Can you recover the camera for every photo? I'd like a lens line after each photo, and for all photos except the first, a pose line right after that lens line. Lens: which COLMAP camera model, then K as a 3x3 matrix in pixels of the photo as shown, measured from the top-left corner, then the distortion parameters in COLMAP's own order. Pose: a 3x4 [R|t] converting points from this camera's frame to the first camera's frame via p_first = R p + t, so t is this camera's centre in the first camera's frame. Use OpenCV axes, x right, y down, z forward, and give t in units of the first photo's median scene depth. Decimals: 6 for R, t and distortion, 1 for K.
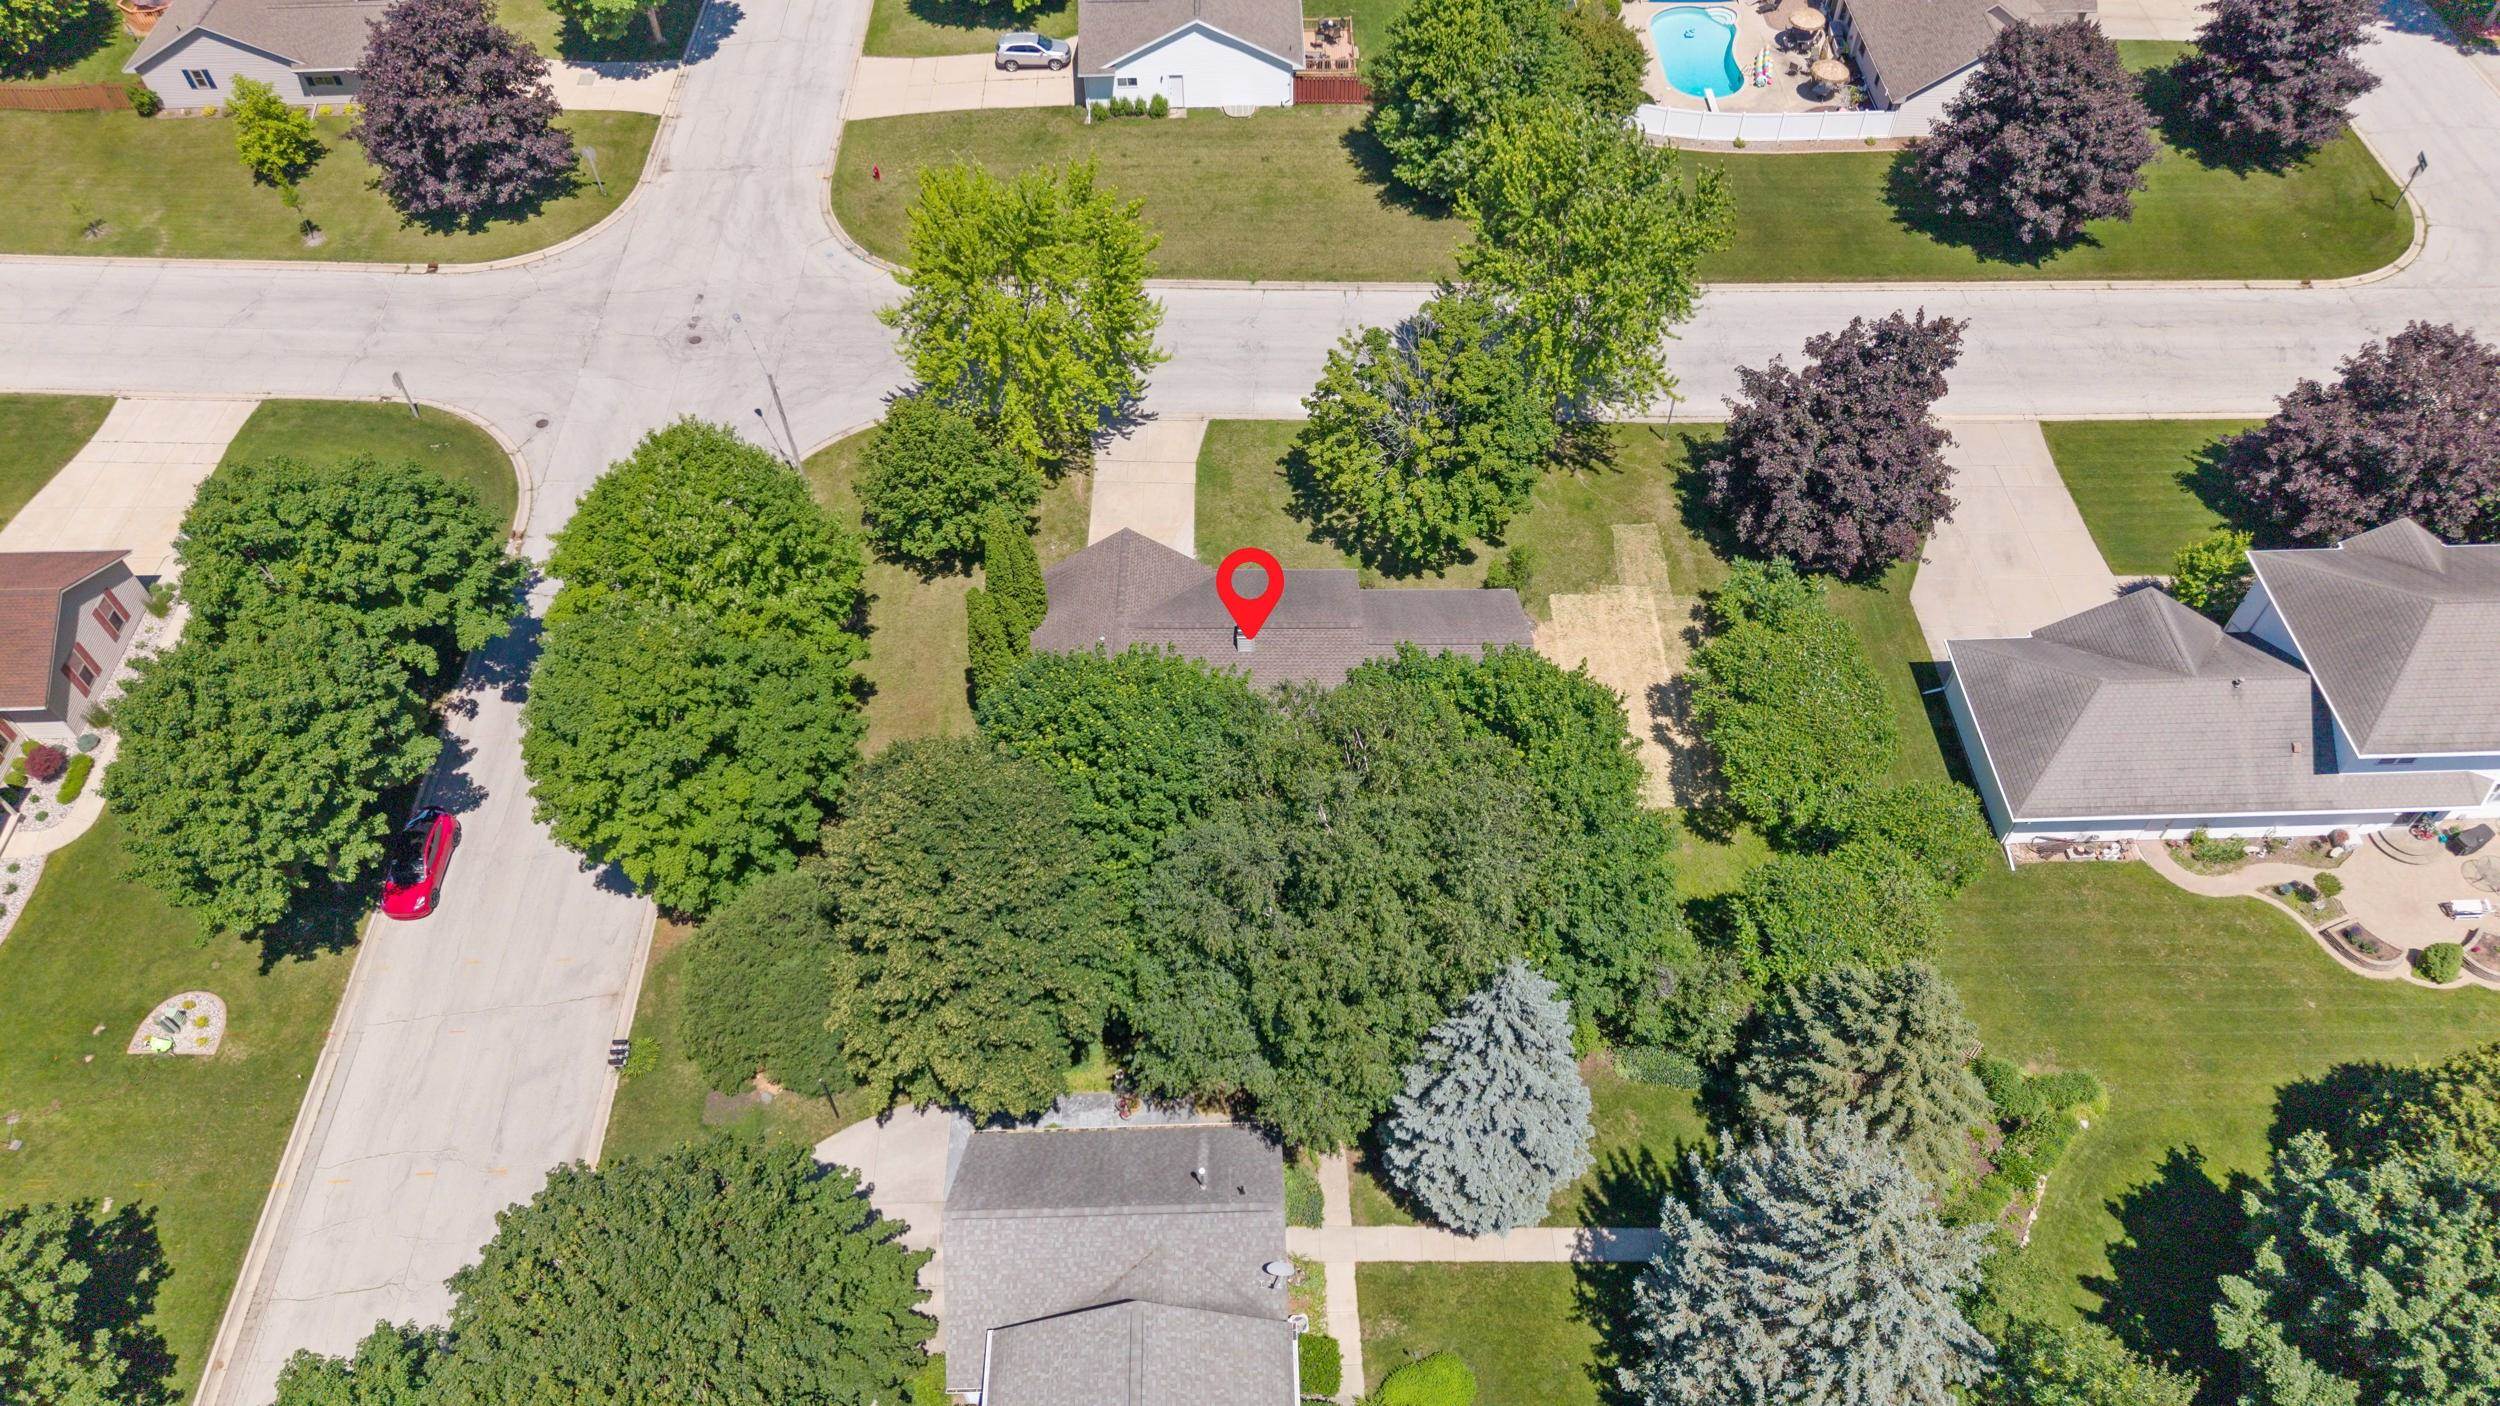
lens RADIAL K [[1665.3, 0, 1262.5], [0, 1665.3, 696.0], [0, 0, 1]] dist [0.012418, -0.017928]
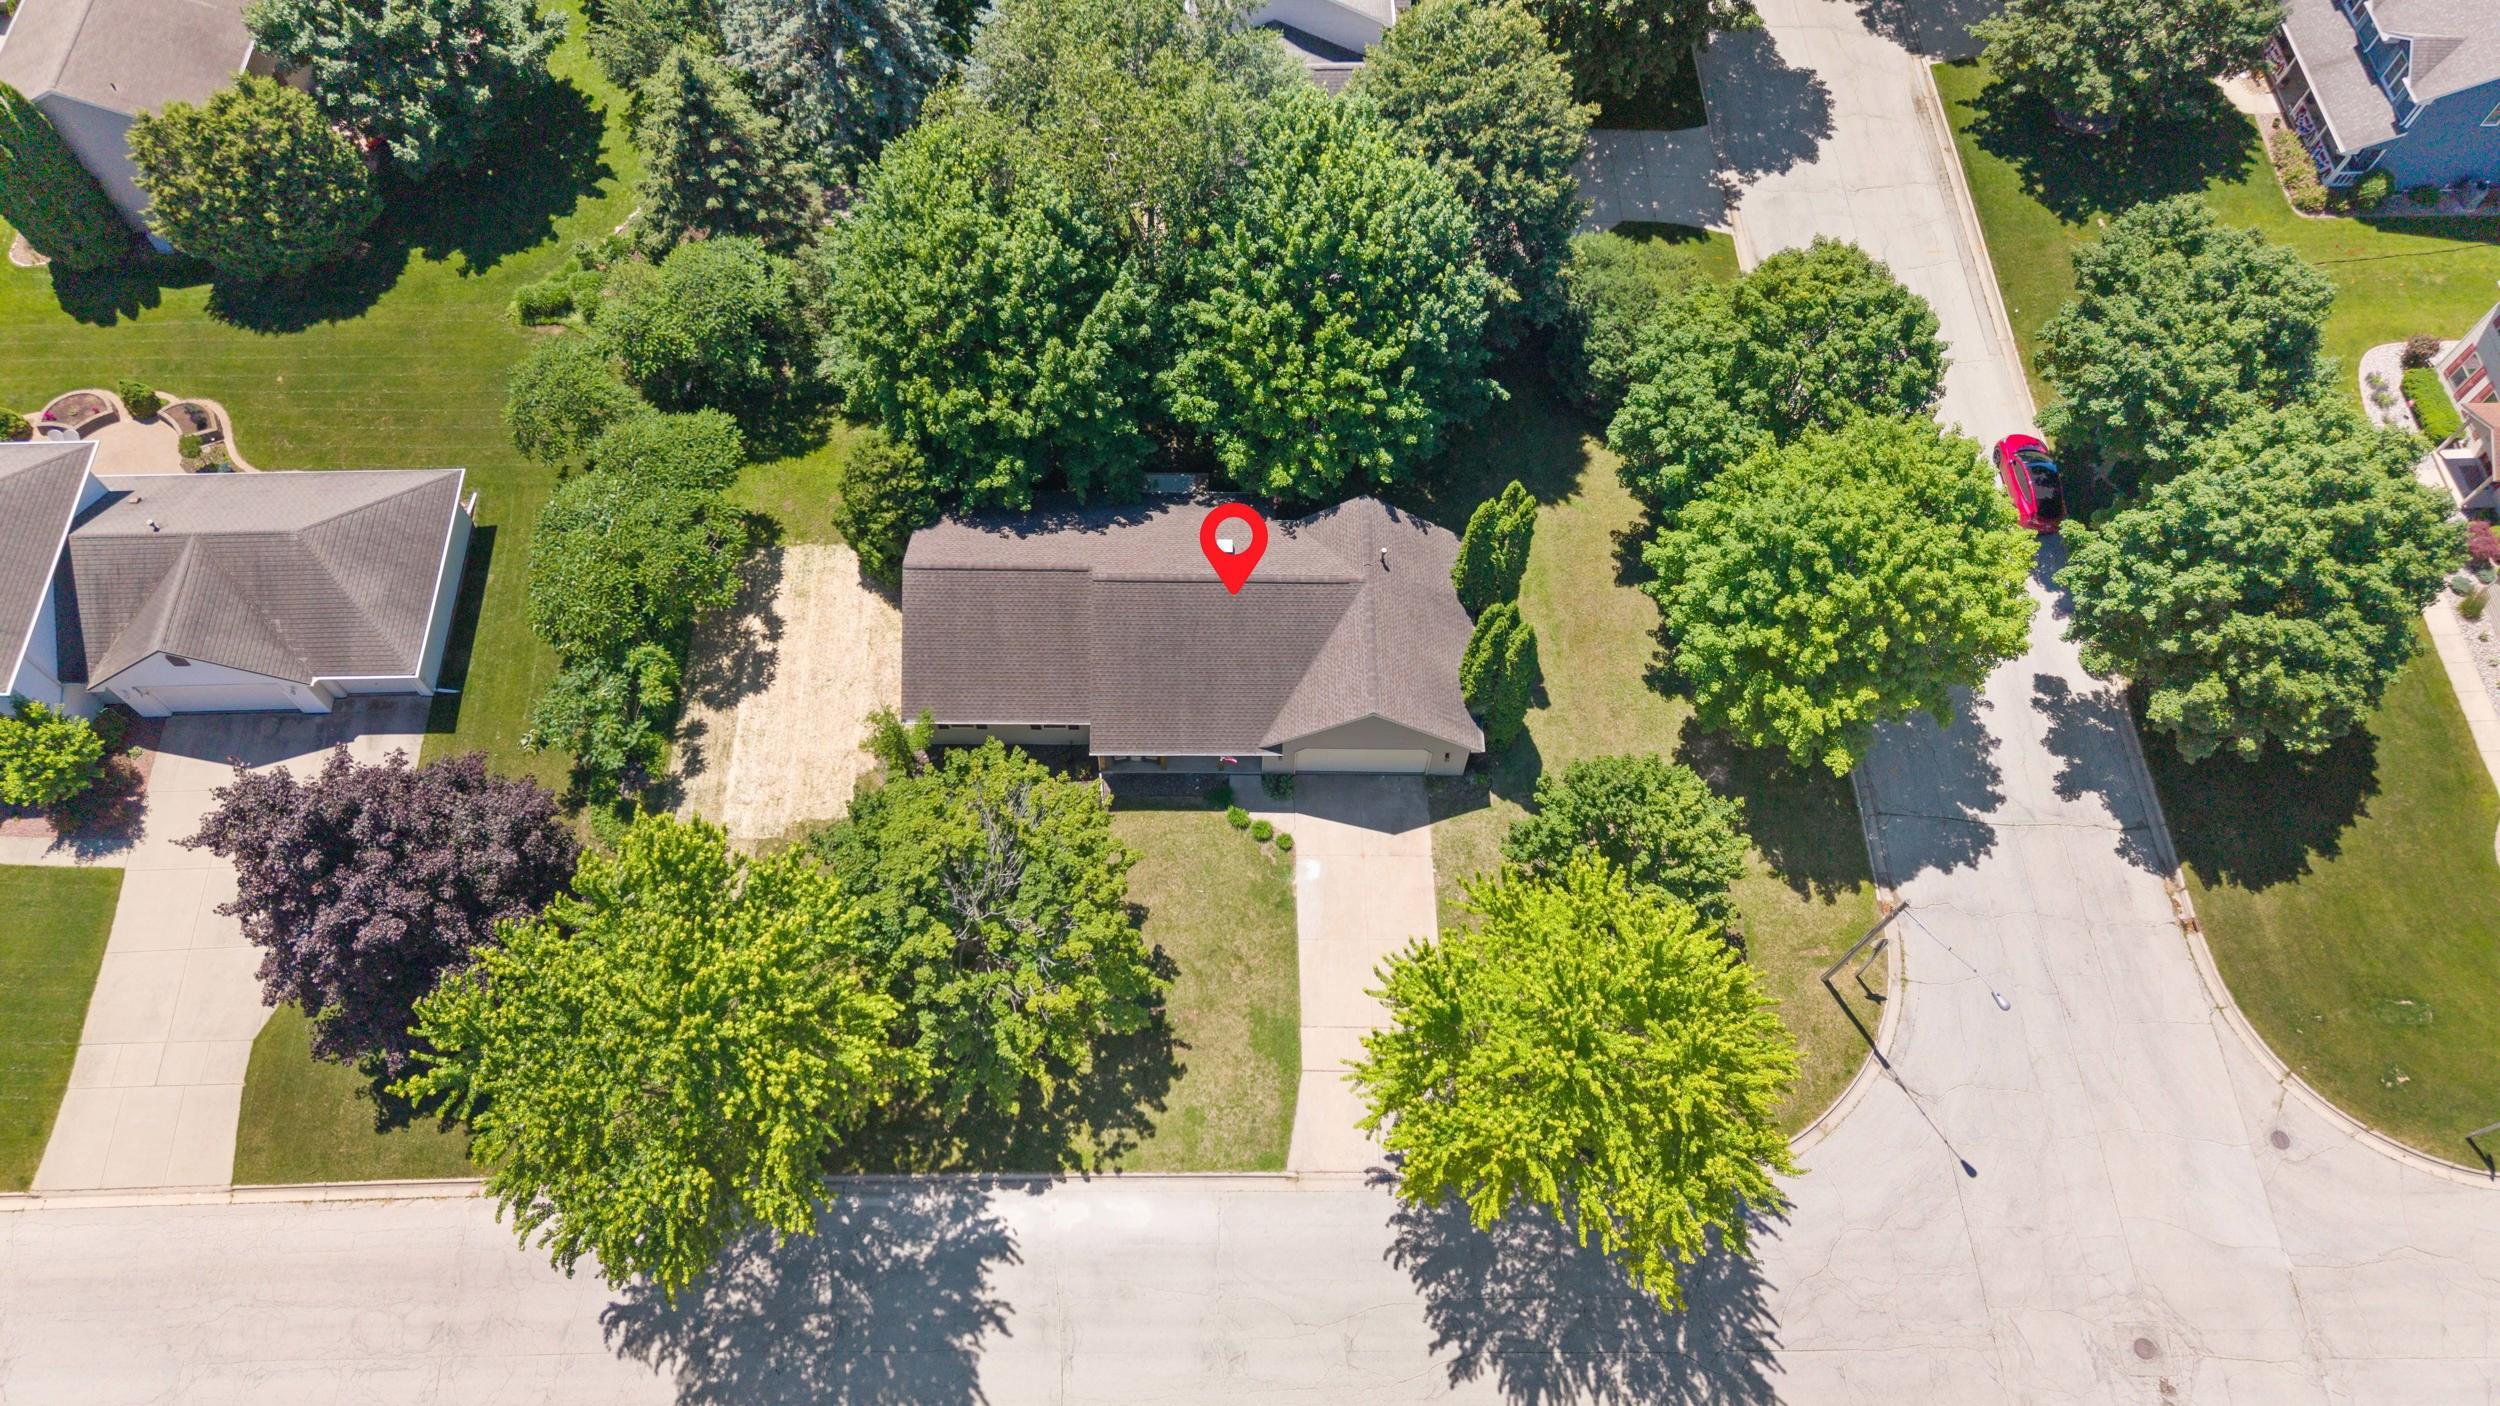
lens RADIAL K [[1665.3, 0, 1250.4], [0, 1665.3, 702.8], [0, 0, 1]] dist [0.012418, -0.017928]
pose [[-0.999978, 0.004709, -0.004705, -0.015143], [-0.006165, -0.388716, 0.921337, -0.694055], [0.002510, 0.921346, 0.388736, 0.562558]]
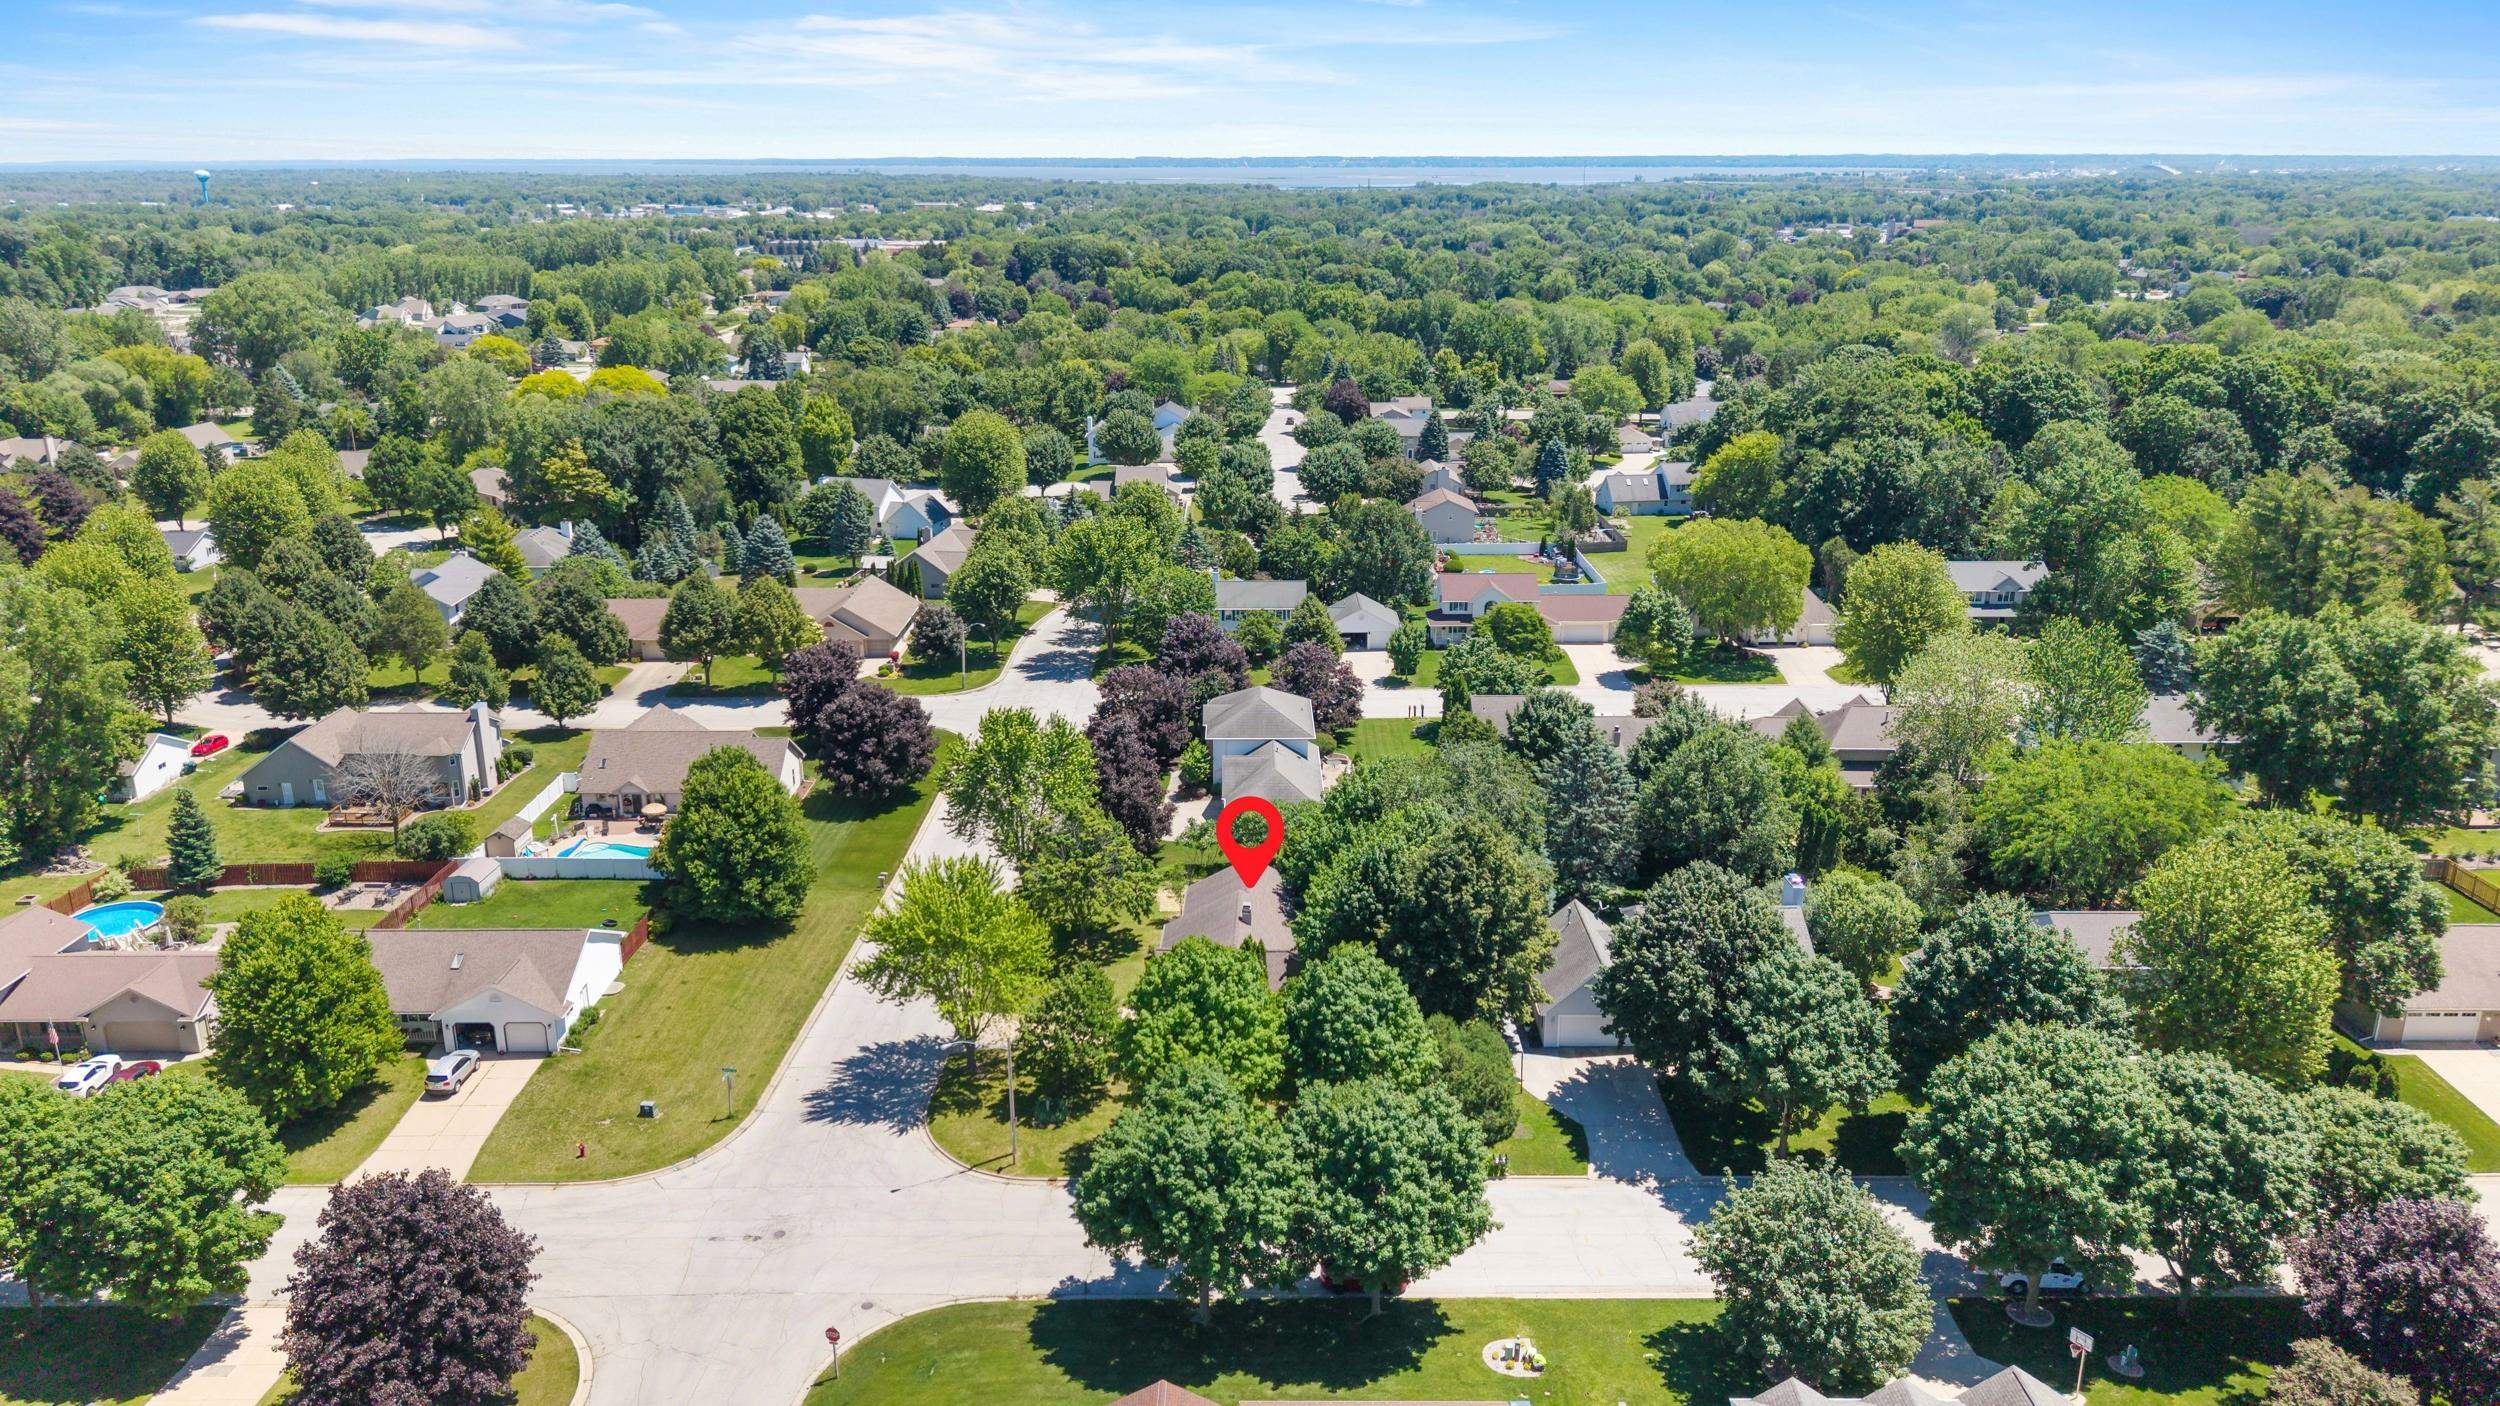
lens RADIAL K [[1665.3, 0, 1250.8], [0, 1665.3, 703.9], [0, 0, 1]] dist [0.012418, -0.017928]
pose [[0.024291, -0.298302, 0.954163, -1.298650], [0.779565, 0.603167, 0.168723, -0.375189], [-0.625850, 0.739734, 0.247197, 0.290582]]
